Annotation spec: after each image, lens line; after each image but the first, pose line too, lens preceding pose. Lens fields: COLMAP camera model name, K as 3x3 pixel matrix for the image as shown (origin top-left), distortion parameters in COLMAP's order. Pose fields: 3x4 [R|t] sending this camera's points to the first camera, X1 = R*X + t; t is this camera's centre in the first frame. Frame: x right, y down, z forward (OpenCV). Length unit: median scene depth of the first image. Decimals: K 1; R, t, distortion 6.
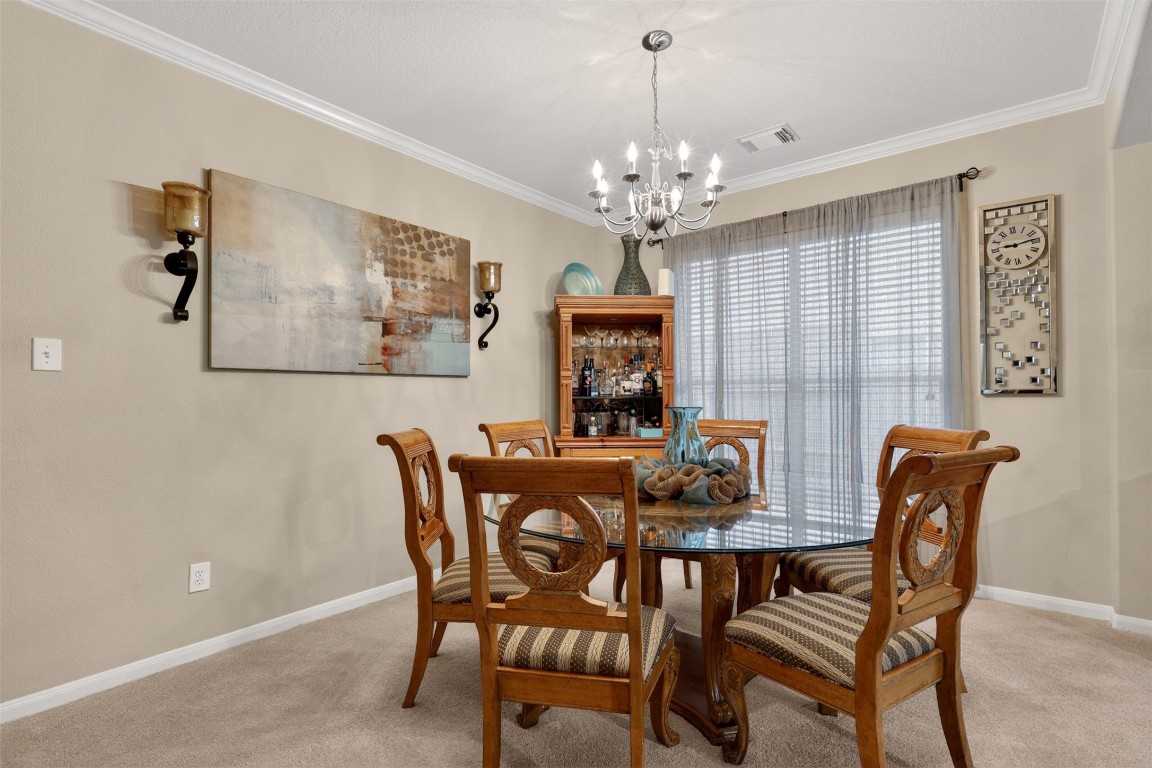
lens RADIAL K [[539.5, 0, 576.7], [0, 539.5, 390.7], [0, 0, 1]] dist [0.001404, -0.000610]
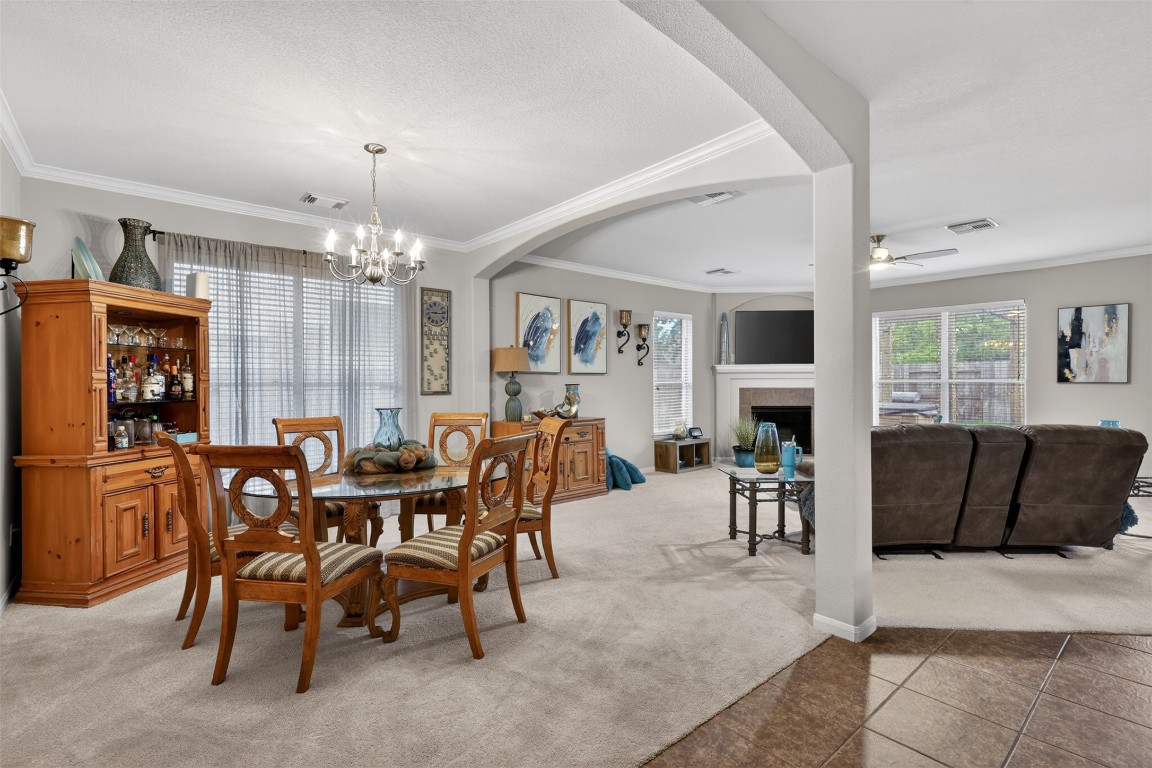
lens RADIAL K [[539.5, 0, 578.3], [0, 539.5, 383.6], [0, 0, 1]] dist [0.001404, -0.000610]
pose [[0.184698, -0.000588, 0.982795, -0.679272], [-0.004604, 0.999988, 0.001464, -0.023804], [-0.982784, -0.004796, 0.184693, 0.130496]]
